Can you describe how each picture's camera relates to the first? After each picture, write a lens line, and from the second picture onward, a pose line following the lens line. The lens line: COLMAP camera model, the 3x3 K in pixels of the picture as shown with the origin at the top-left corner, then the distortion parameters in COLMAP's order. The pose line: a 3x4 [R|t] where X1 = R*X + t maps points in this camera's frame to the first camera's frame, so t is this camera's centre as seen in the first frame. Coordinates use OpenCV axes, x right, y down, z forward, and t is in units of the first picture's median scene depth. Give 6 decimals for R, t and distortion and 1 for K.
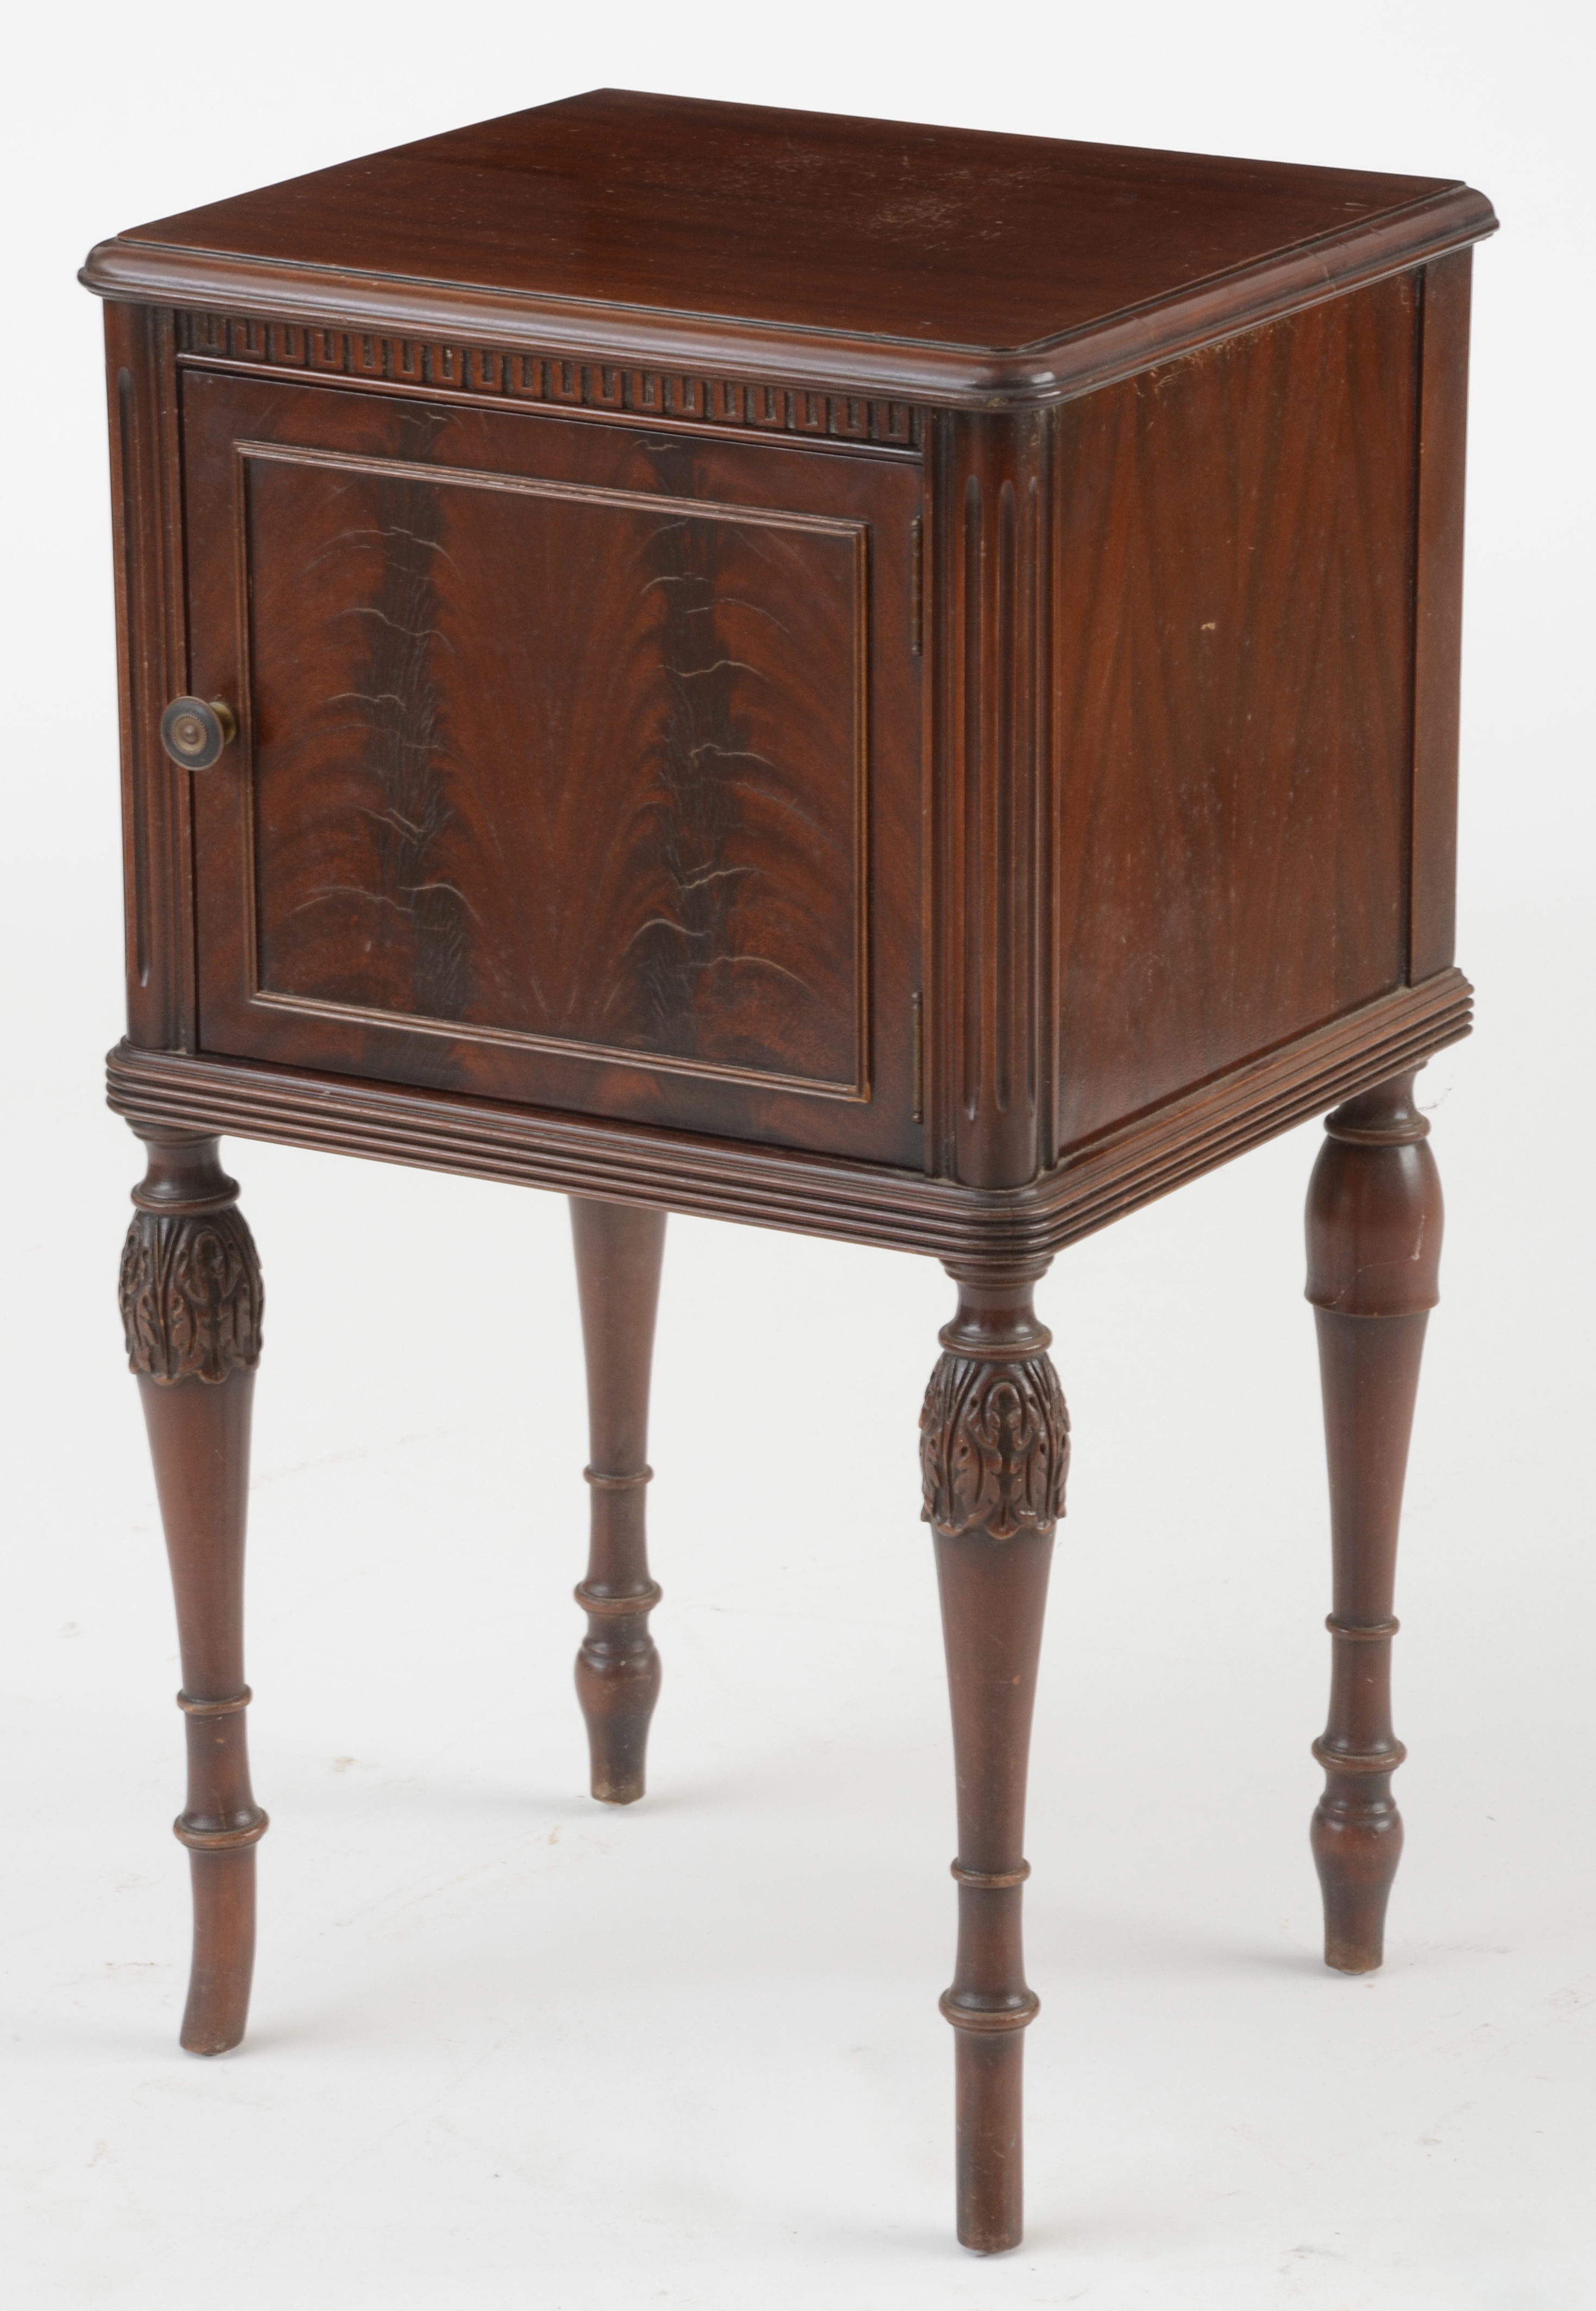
lens RADIAL K [[9901.9, 0, 809.9], [0, 9901.9, 1068.5], [0, 0, 1]] dist [1.352537, 2.191751]
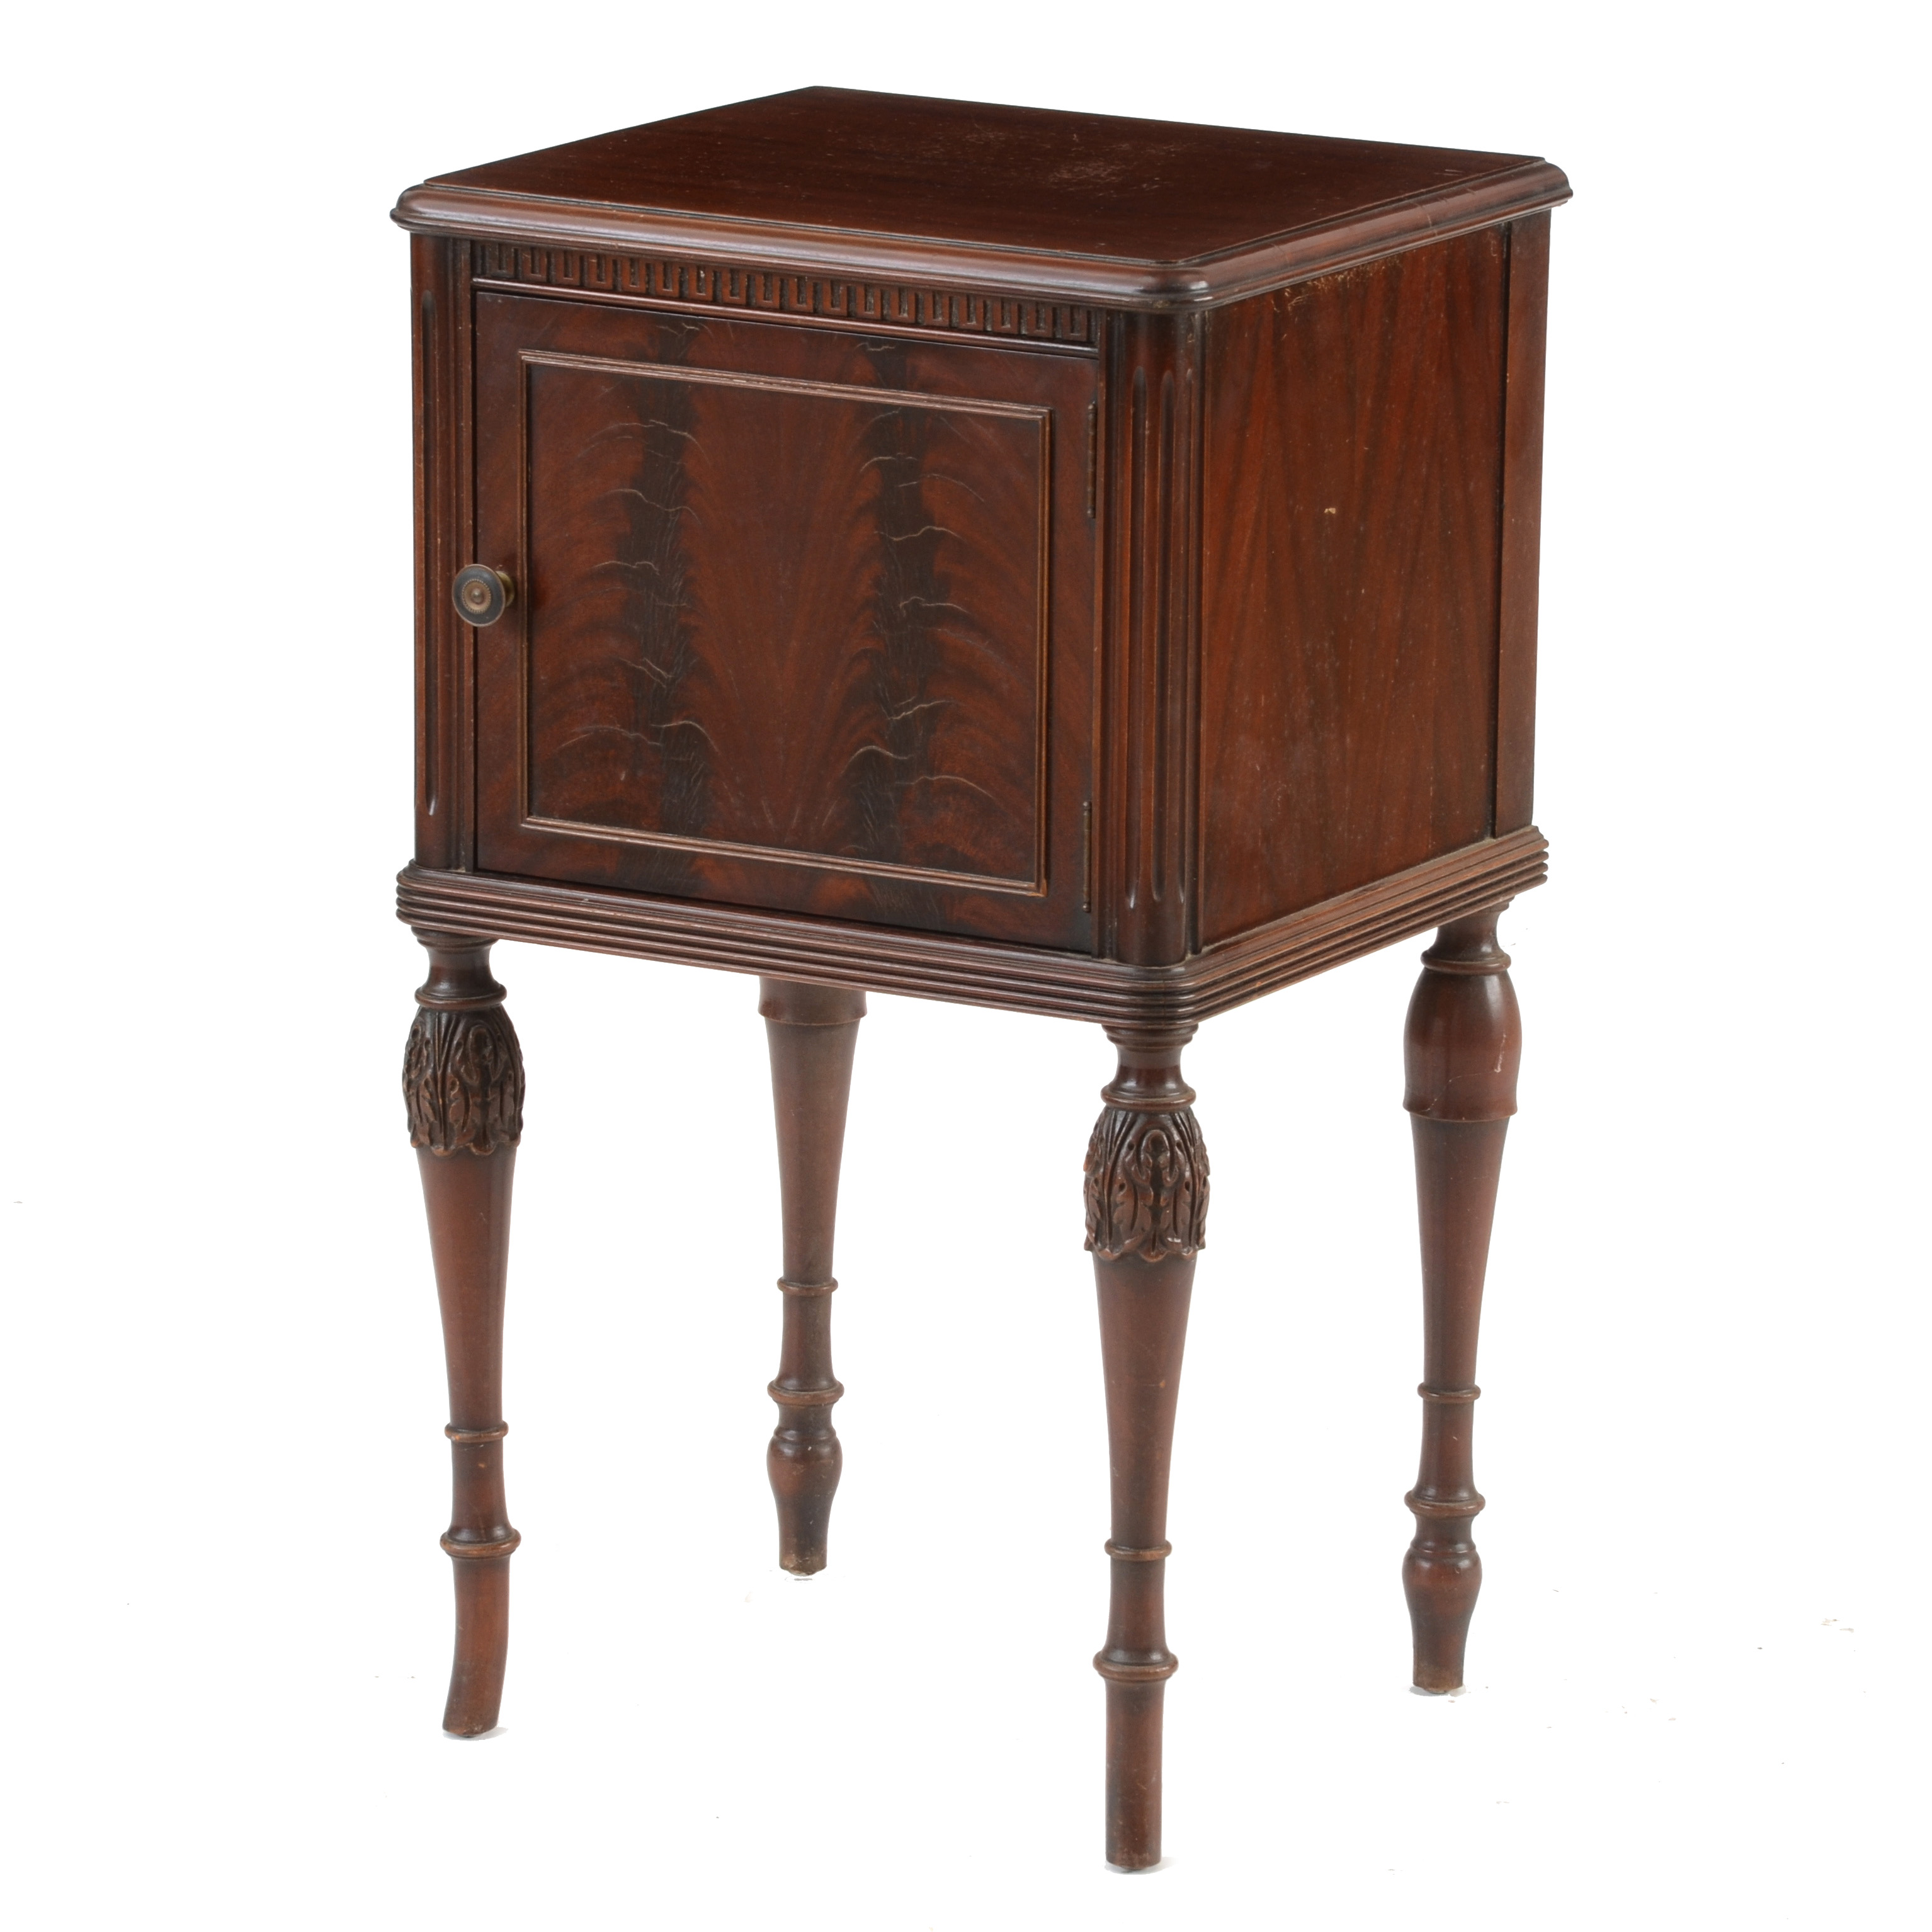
lens RADIAL K [[11170.3, 0, 966.0], [0, 11170.3, 966.0], [0, 0, 1]] dist [1.333583, 14.361956]
pose [[0.999848, 0.010271, 0.014081, -0.021986], [-0.009547, 0.998675, -0.050565, 0.078056], [-0.014582, 0.050423, 0.998621, -0.341156]]
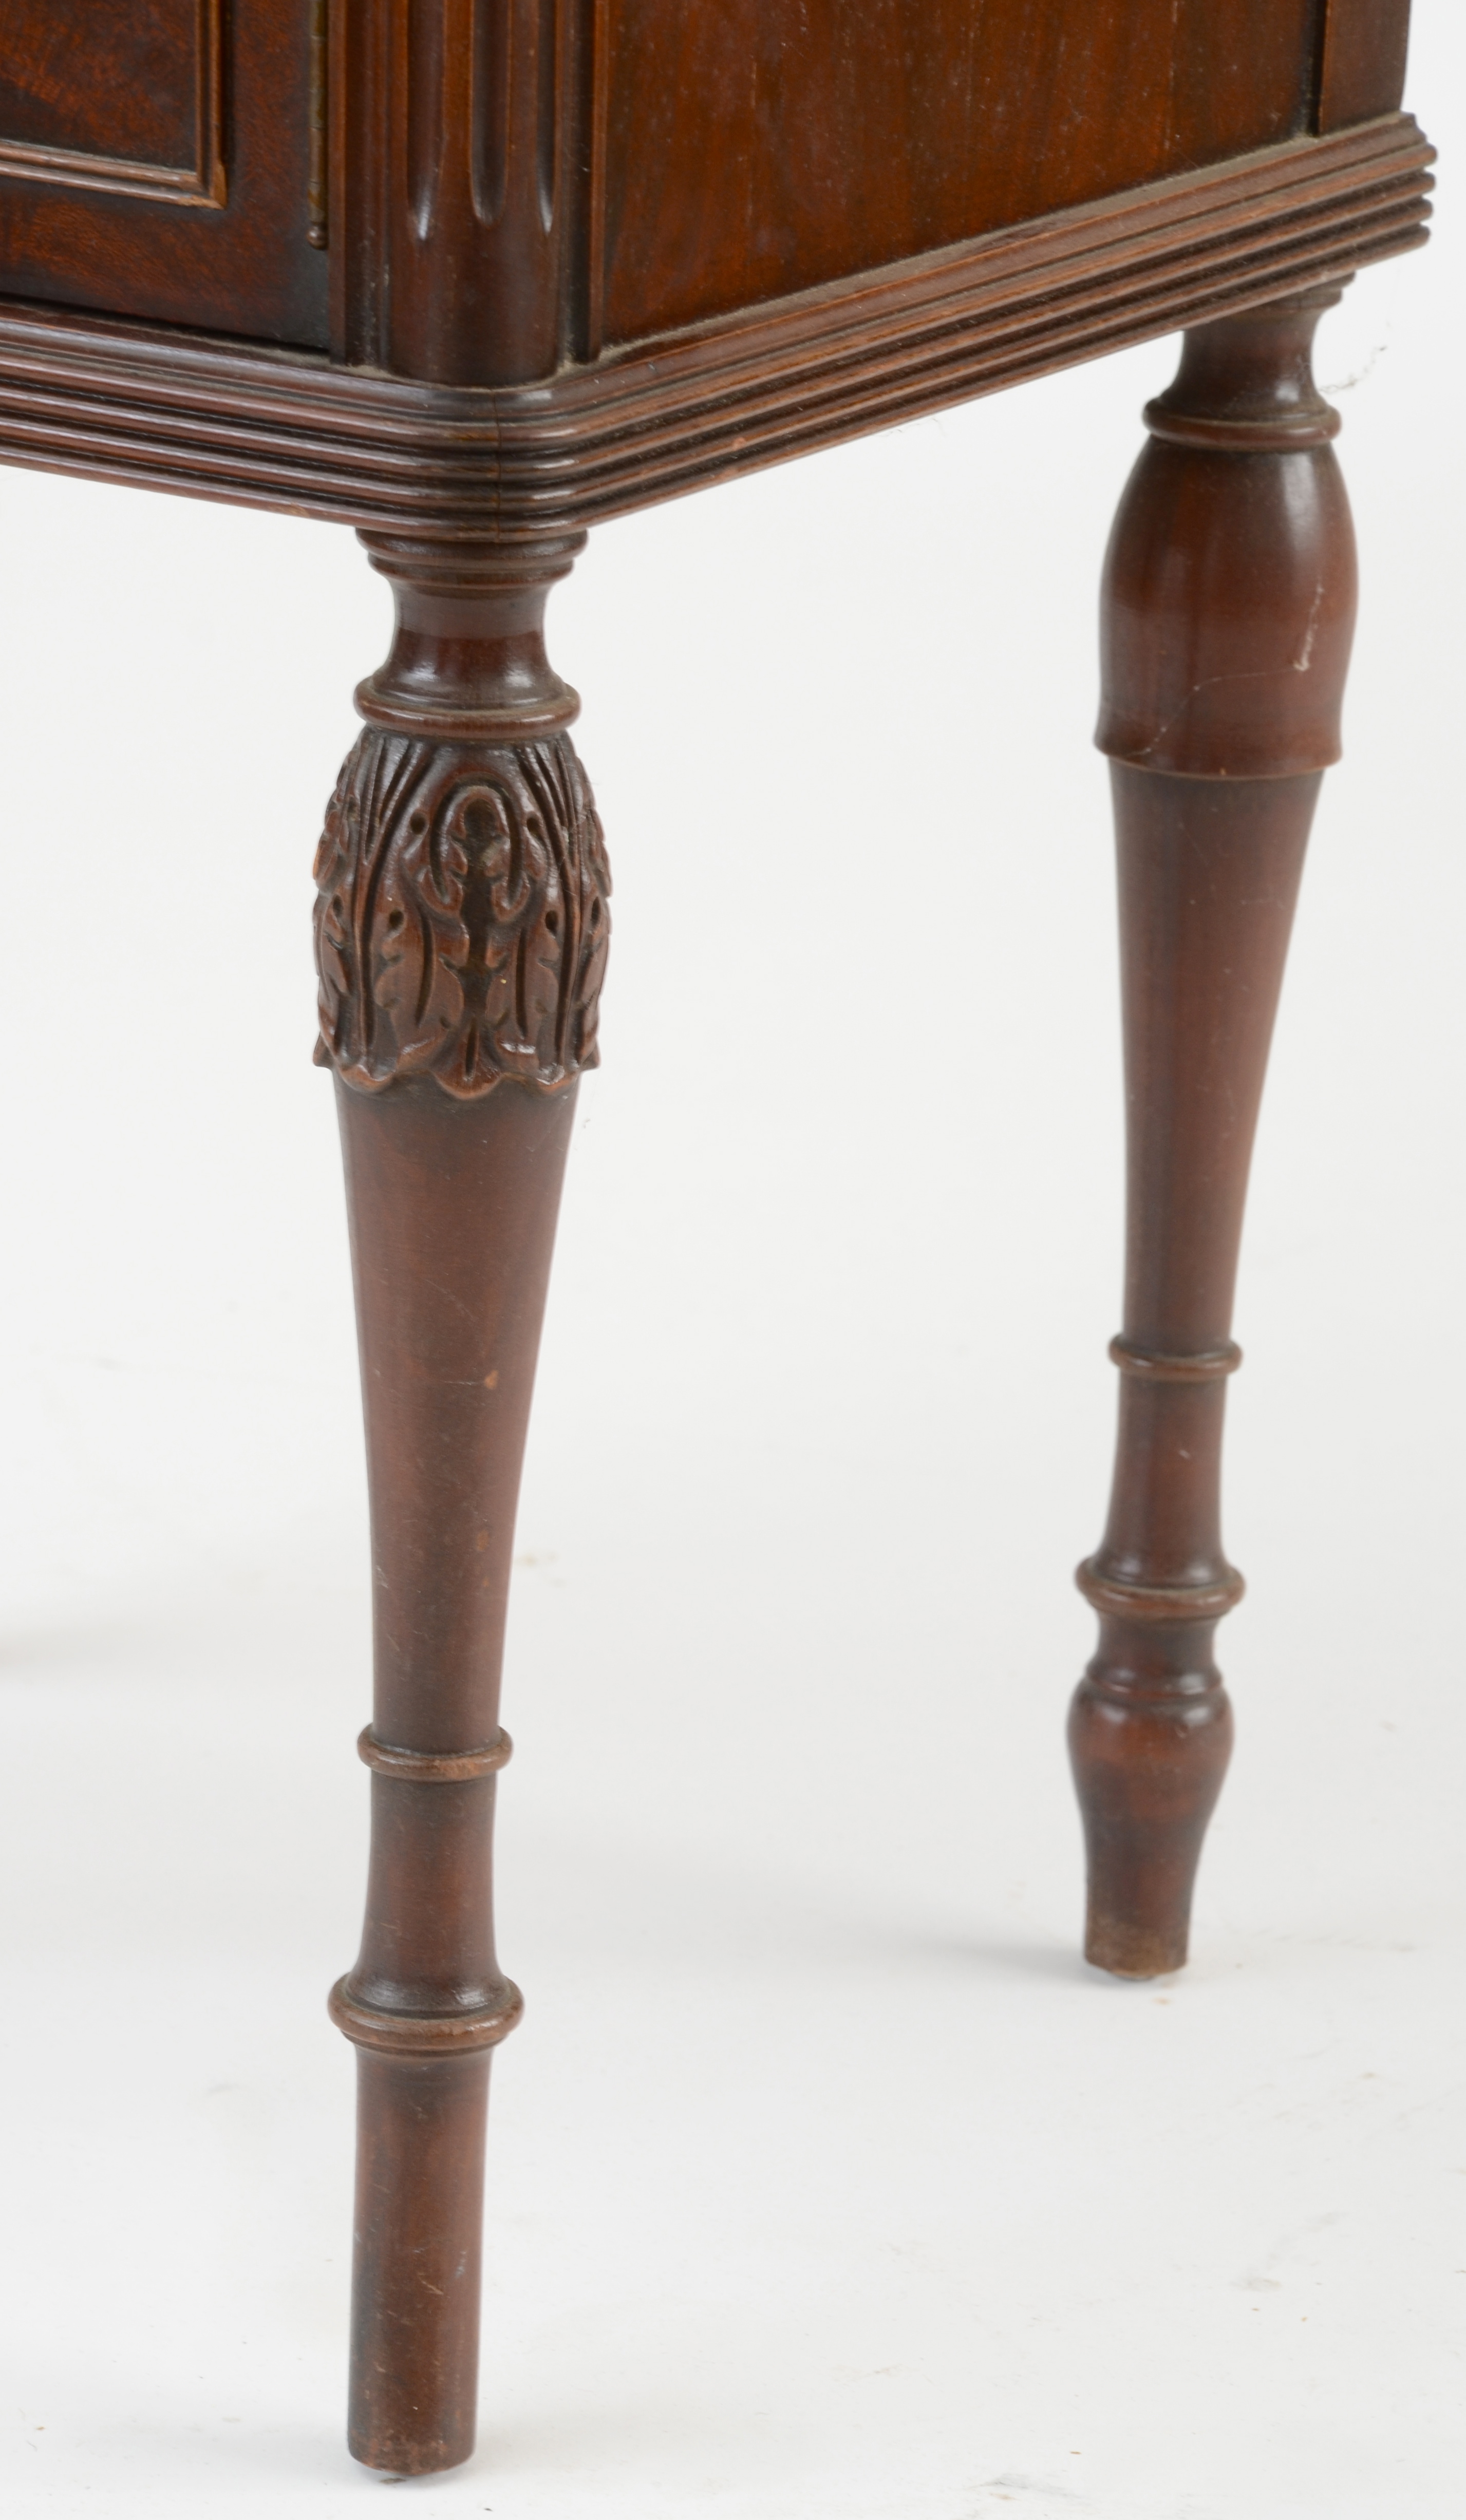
lens RADIAL K [[10288.3, 0, 700.8], [0, 10288.3, 1311.1], [0, 0, 1]] dist [1.277982, 7.464059]
pose [[0.999441, 0.033294, 0.003003, 0.029265], [-0.033341, 0.999291, 0.017492, 0.047304], [-0.002418, -0.017582, 0.999842, 0.460387]]
